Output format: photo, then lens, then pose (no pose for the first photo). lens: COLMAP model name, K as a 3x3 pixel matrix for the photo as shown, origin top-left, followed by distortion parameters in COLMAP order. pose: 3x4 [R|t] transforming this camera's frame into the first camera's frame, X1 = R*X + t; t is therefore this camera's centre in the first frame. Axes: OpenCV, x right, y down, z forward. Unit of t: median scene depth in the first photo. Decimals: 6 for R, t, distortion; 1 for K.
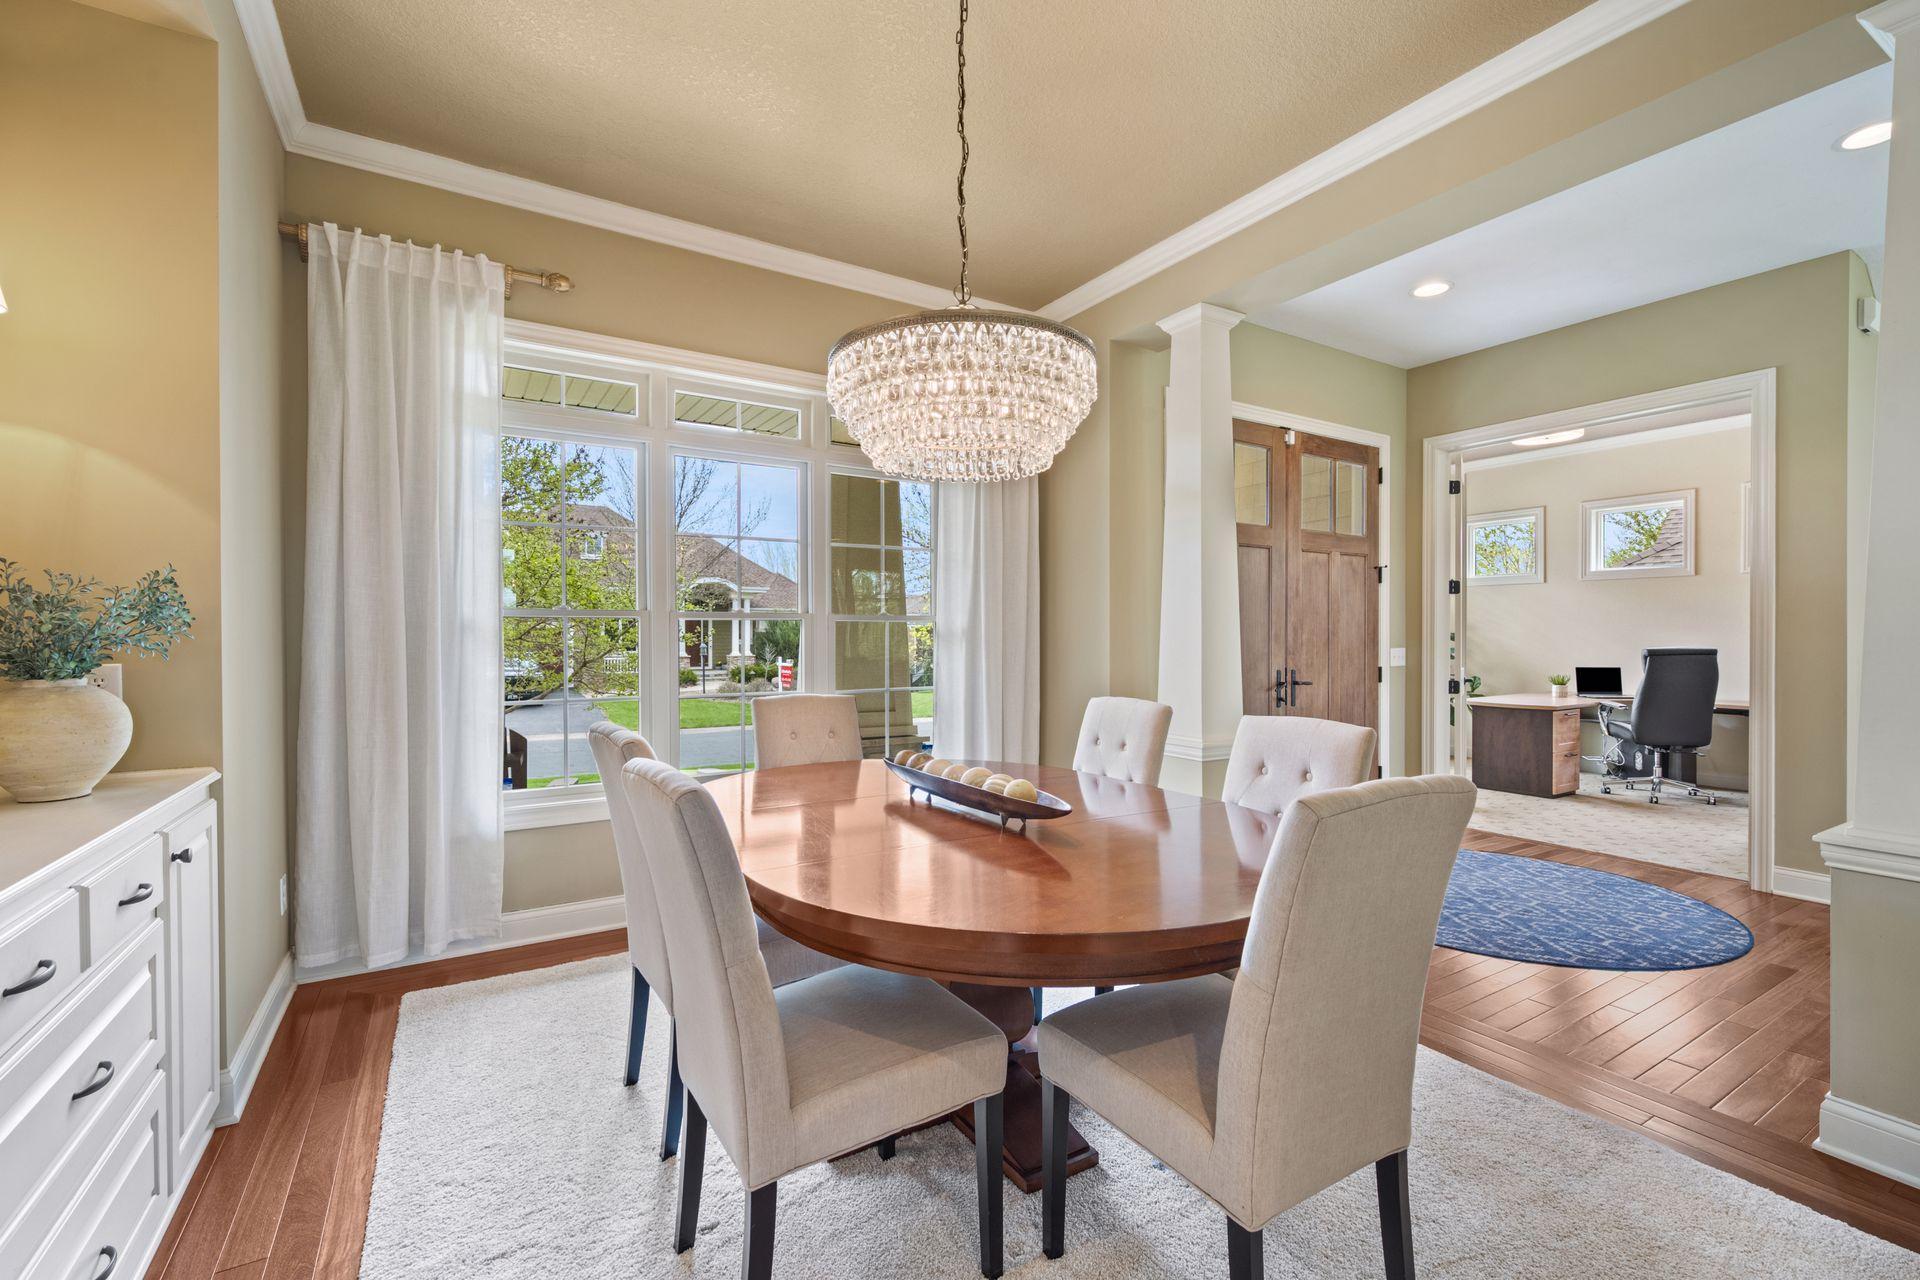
lens RADIAL K [[829.8, 0, 959.3], [0, 829.8, 637.2], [0, 0, 1]] dist [0.002746, 0.000066]
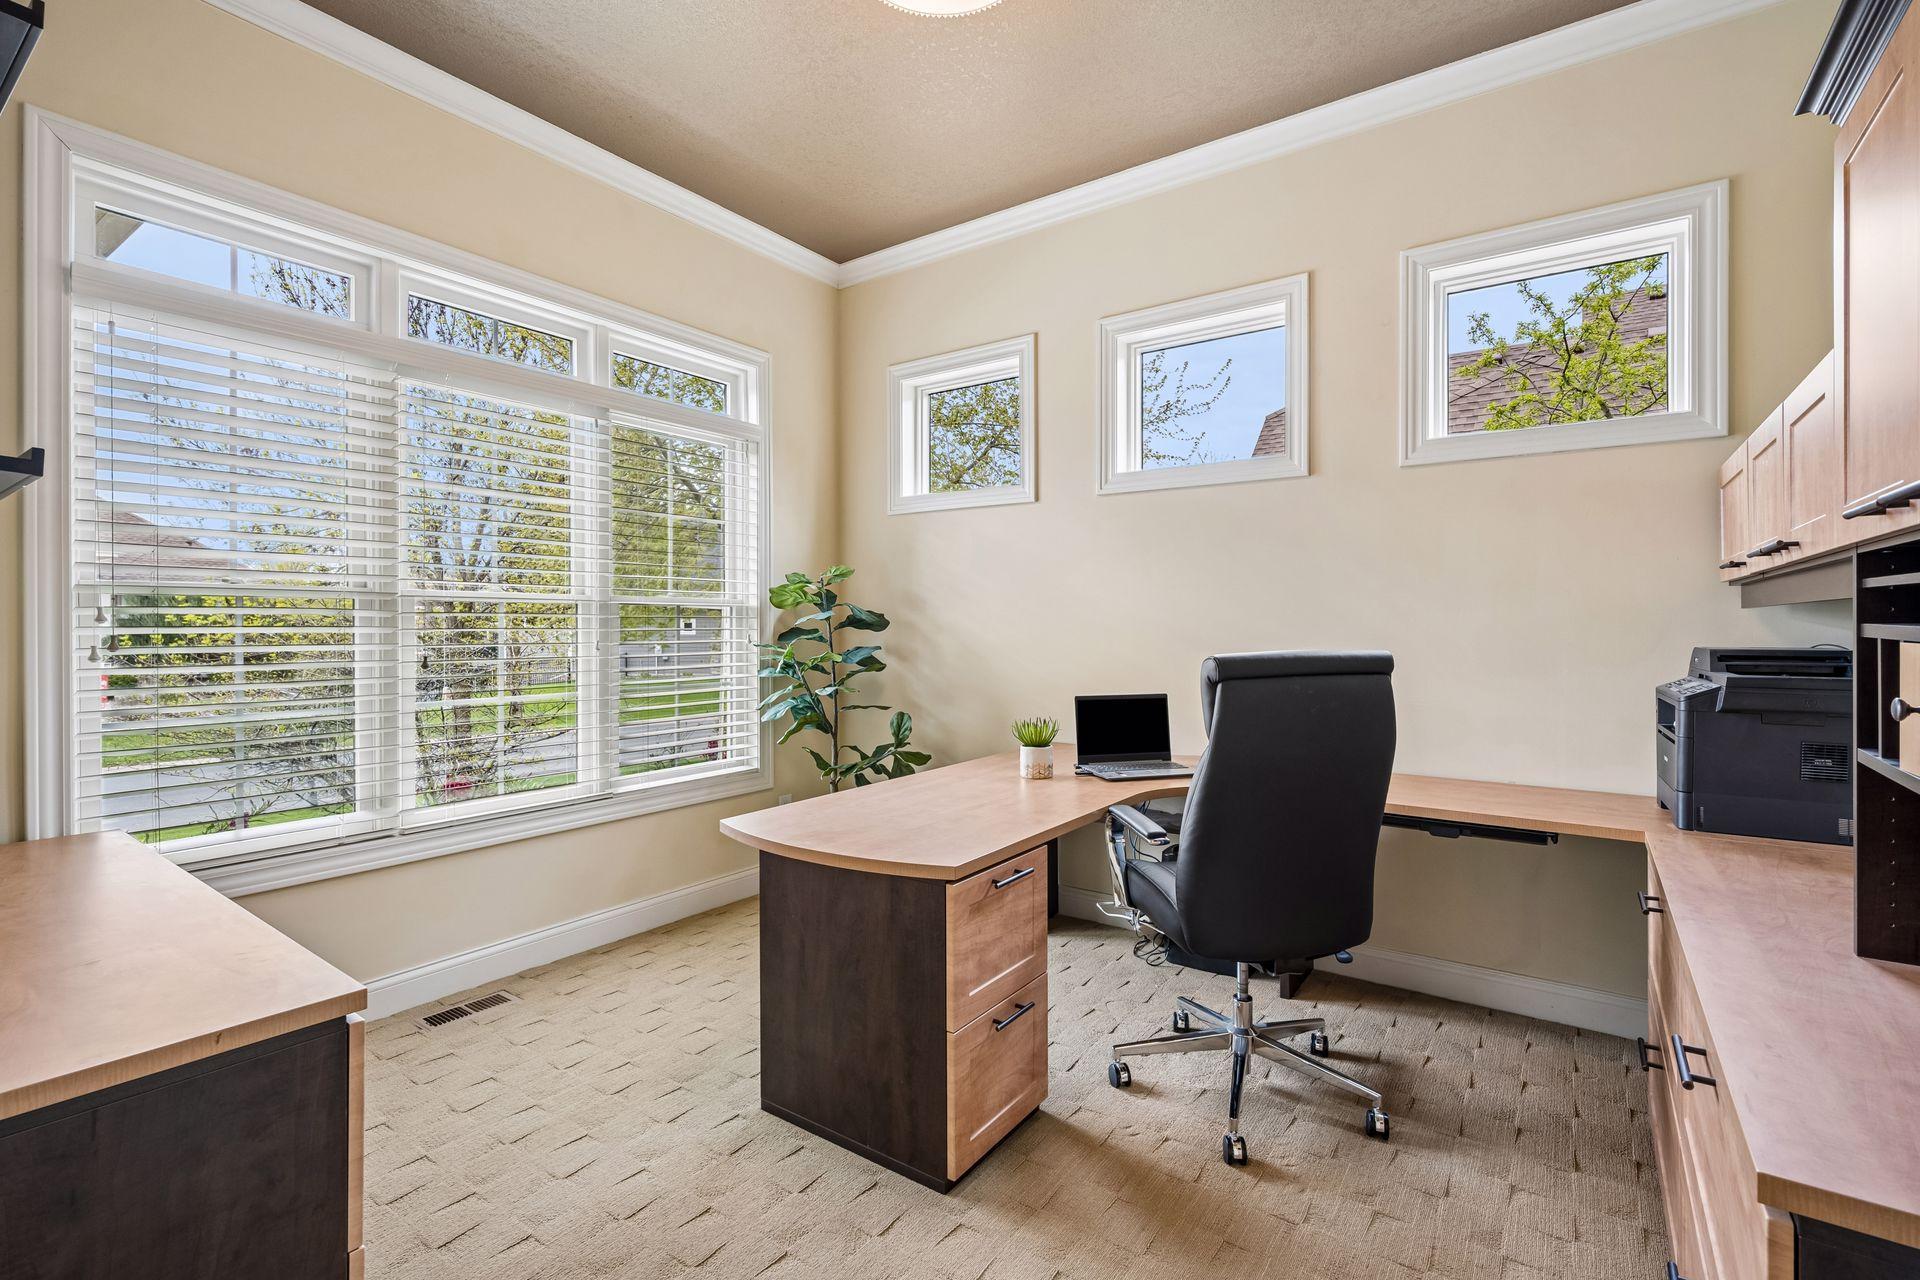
lens RADIAL K [[870.1, 0, 962.0], [0, 870.1, 633.2], [0, 0, 1]] dist [0.000284, 0.000023]
pose [[0.920547, -0.002915, 0.390620, 0.570227], [0.002555, 0.999996, 0.001440, 0.004552], [-0.390622, -0.000327, 0.920551, 0.686399]]
